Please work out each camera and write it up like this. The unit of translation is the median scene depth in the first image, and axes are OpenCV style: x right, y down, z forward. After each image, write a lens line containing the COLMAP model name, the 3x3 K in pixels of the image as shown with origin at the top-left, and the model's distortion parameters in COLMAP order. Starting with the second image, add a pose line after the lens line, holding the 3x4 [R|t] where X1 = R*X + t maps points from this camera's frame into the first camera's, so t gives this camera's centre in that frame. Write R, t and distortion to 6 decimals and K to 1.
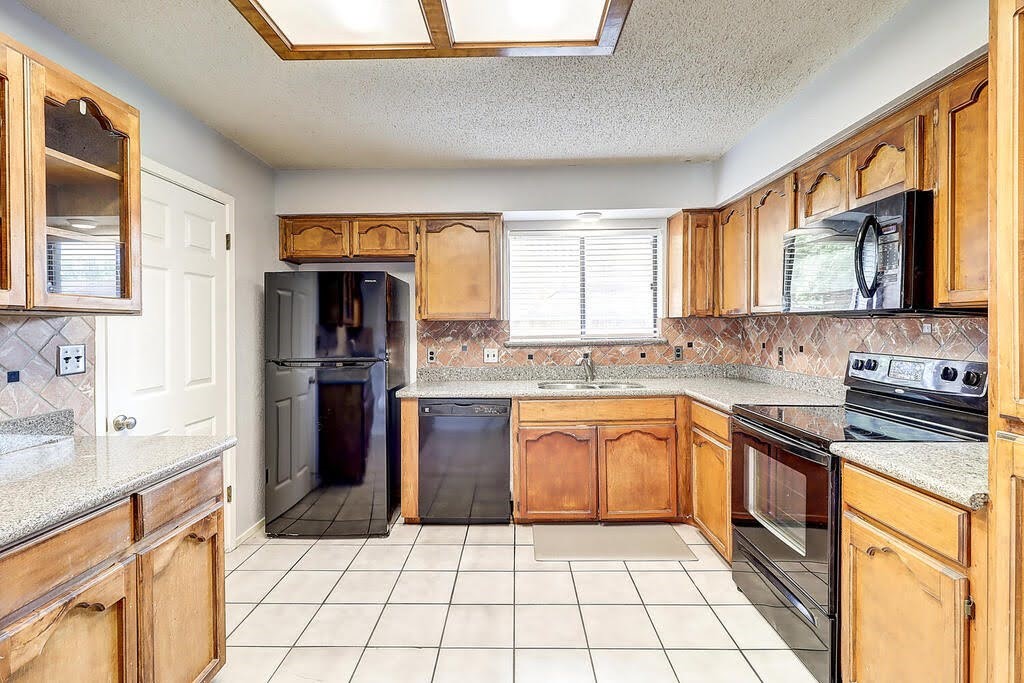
lens RADIAL K [[470.5, 0, 505.0], [0, 470.5, 332.1], [0, 0, 1]] dist [-0.000990, -0.000478]
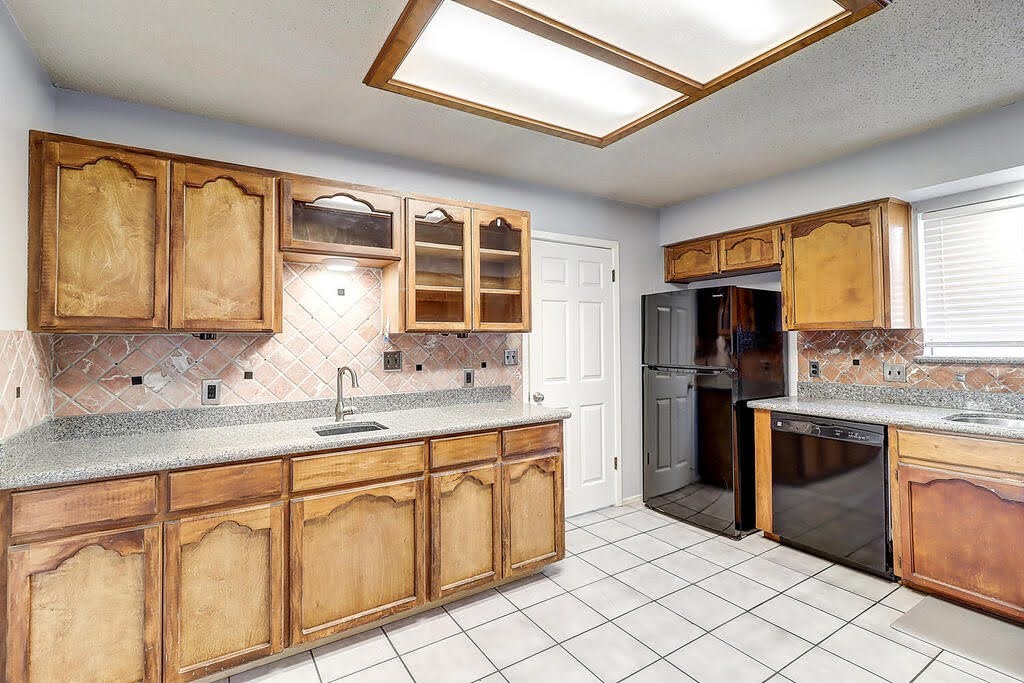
lens RADIAL K [[470.5, 0, 501.4], [0, 470.5, 334.7], [0, 0, 1]] dist [-0.000990, -0.000478]
pose [[0.544281, -0.009845, -0.838845, 0.332092], [-0.002987, 0.999902, -0.013673, -0.002623], [0.838898, 0.009948, 0.544198, -0.004071]]
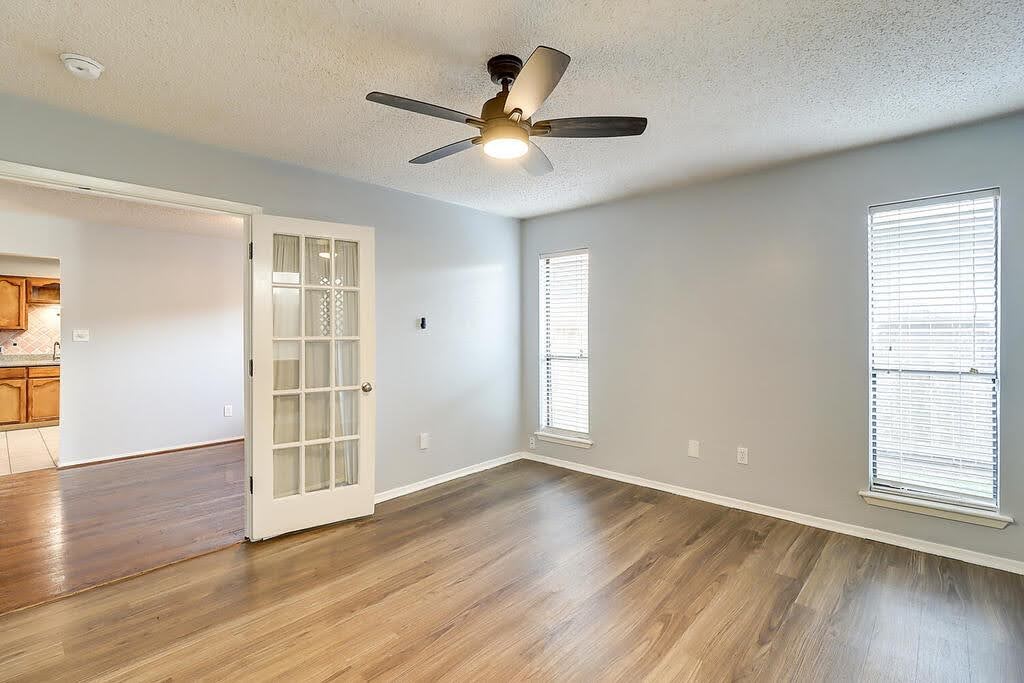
lens RADIAL K [[470.5, 0, 509.6], [0, 470.5, 341.0], [0, 0, 1]] dist [-0.000990, -0.000478]
pose [[0.752334, 0.013041, -0.658653, 2.678825], [-0.015656, 0.999876, 0.001914, -0.002009], [0.658596, 0.008872, 0.752445, -0.062332]]
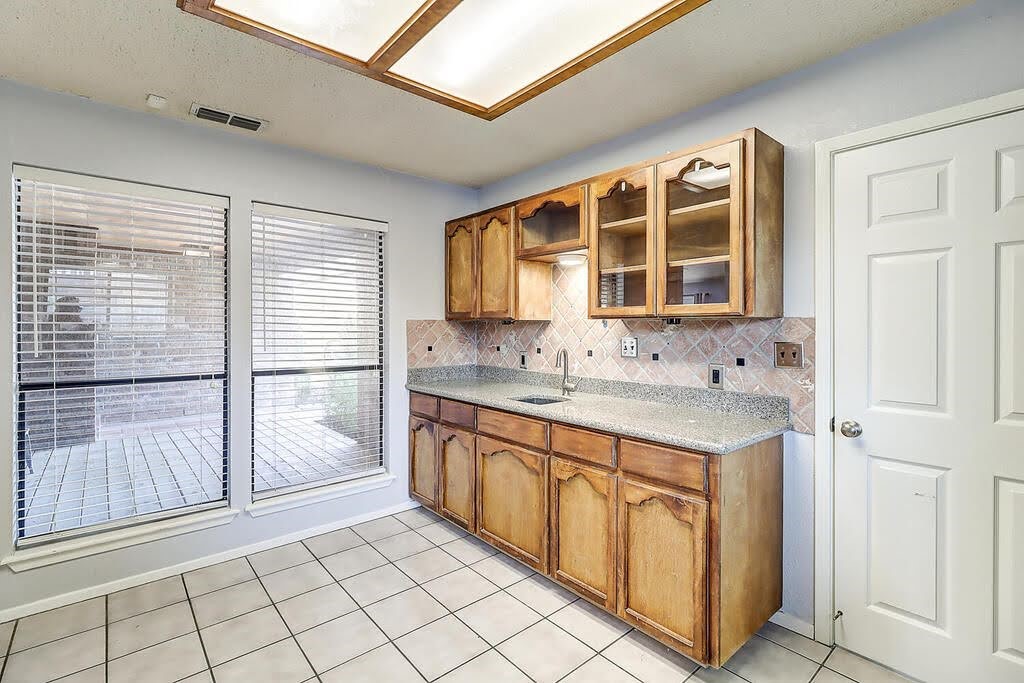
lens RADIAL K [[470.5, 0, 504.4], [0, 470.5, 331.6], [0, 0, 1]] dist [-0.000990, -0.000478]
pose [[-0.745383, 0.019510, -0.666351, 0.217499], [-0.000916, 0.999541, 0.030290, -0.019891], [0.666636, 0.023188, -0.745022, 0.816482]]
